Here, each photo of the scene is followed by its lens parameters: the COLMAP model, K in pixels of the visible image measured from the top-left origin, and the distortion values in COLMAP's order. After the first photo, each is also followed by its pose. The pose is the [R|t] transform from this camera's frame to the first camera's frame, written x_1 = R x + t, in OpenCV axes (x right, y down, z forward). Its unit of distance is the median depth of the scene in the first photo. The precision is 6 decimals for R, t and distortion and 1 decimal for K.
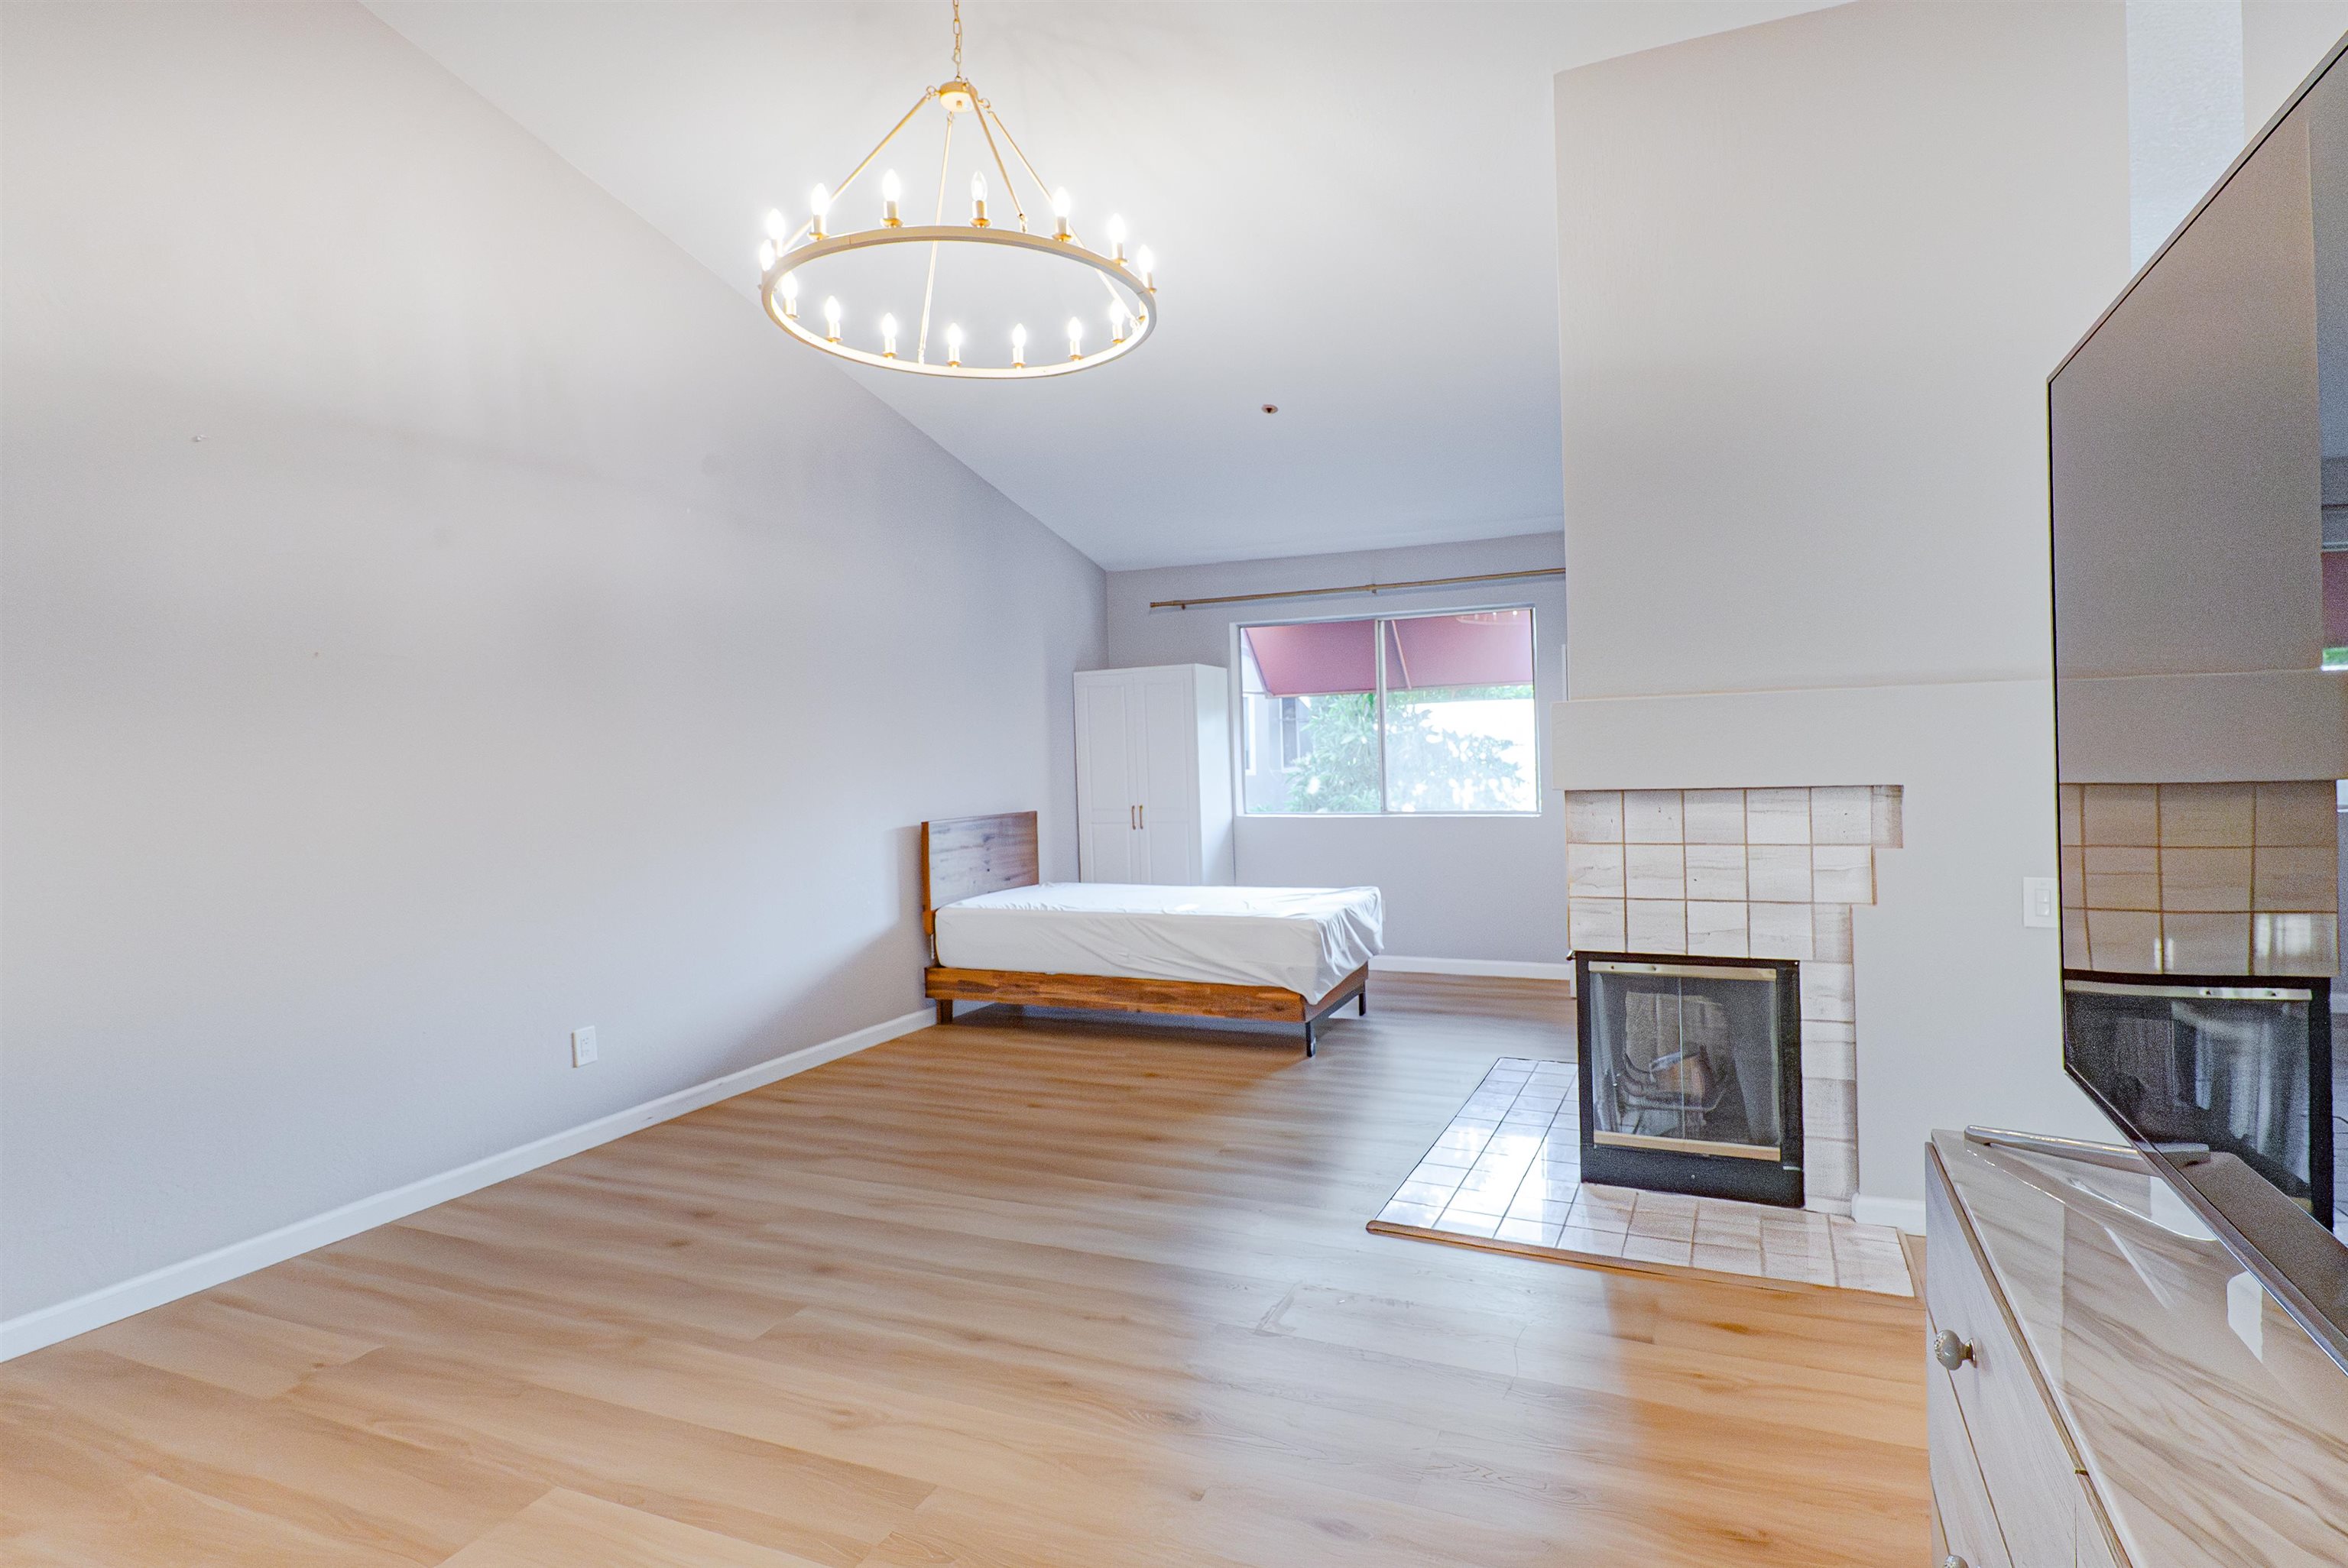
lens RADIAL K [[1236.8, 0, 1177.7], [0, 1236.8, 783.6], [0, 0, 1]] dist [0.001270, 0.000168]
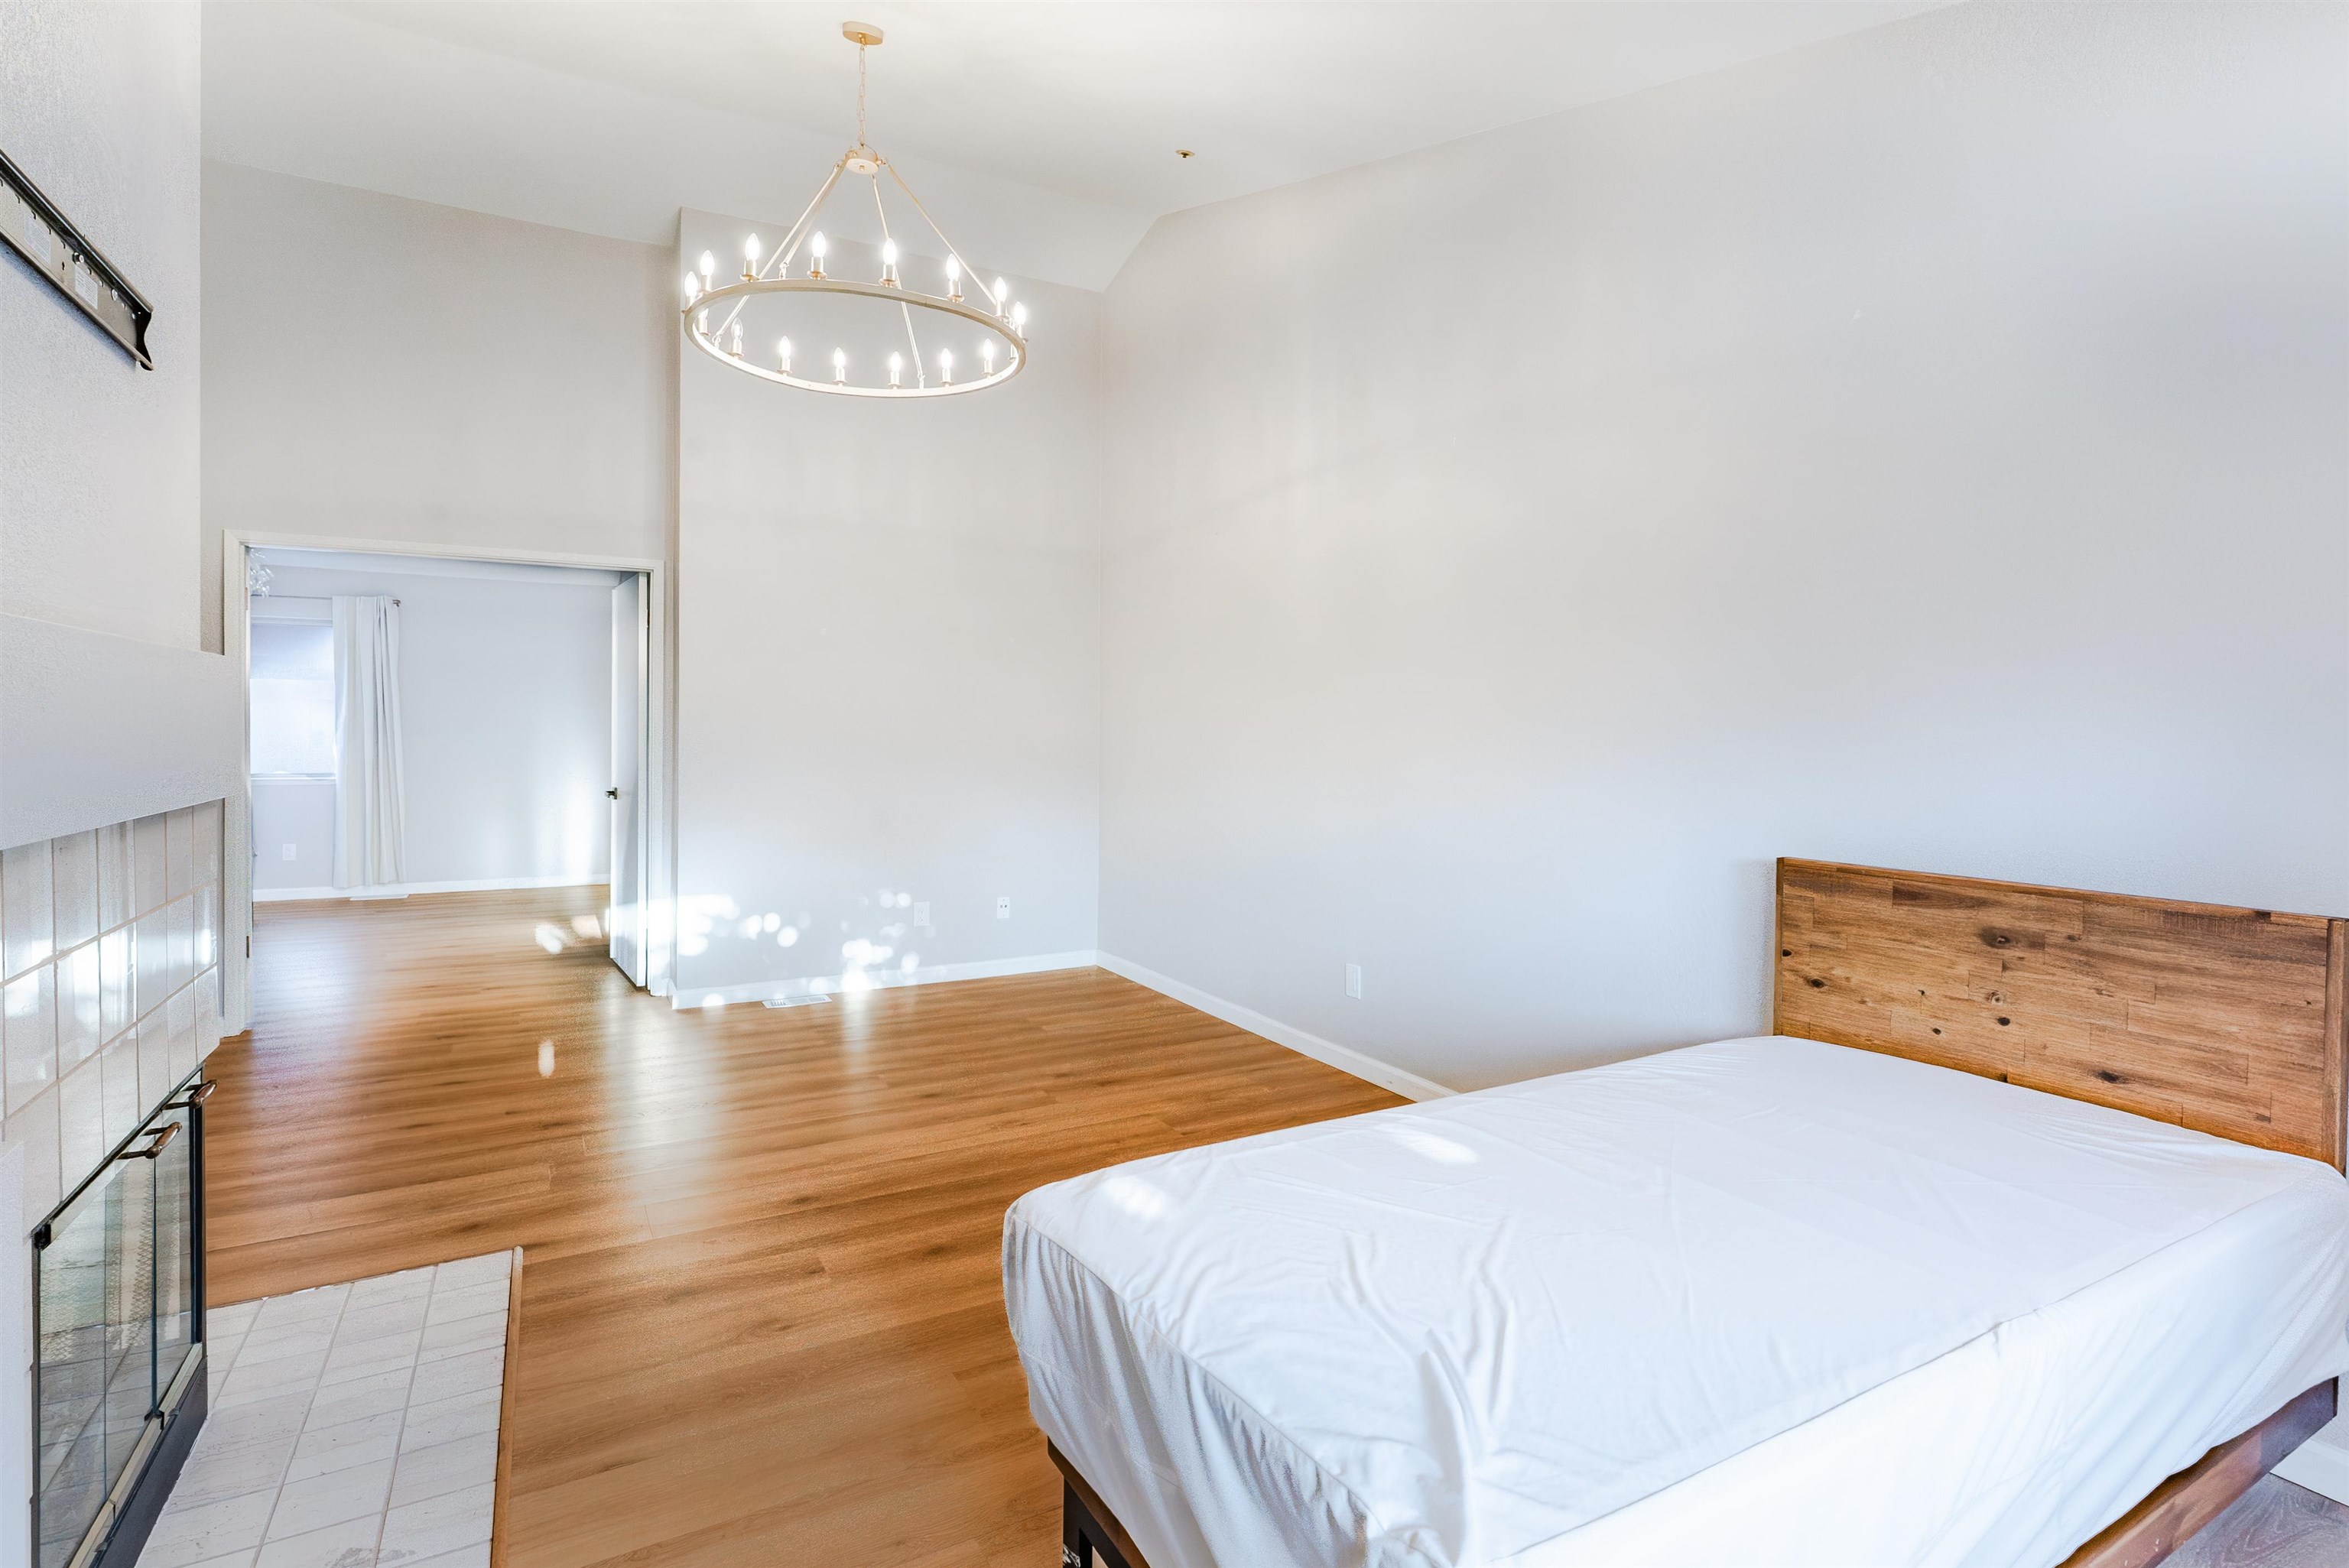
lens RADIAL K [[1127.5, 0, 1198.0], [0, 1127.5, 736.0], [0, 0, 1]] dist [0.001110, 0.000082]
pose [[-0.580528, 0.033831, -0.813537, 0.446158], [-0.004334, 0.998994, 0.044636, -0.055372], [0.814229, 0.029438, -0.579797, 1.576798]]
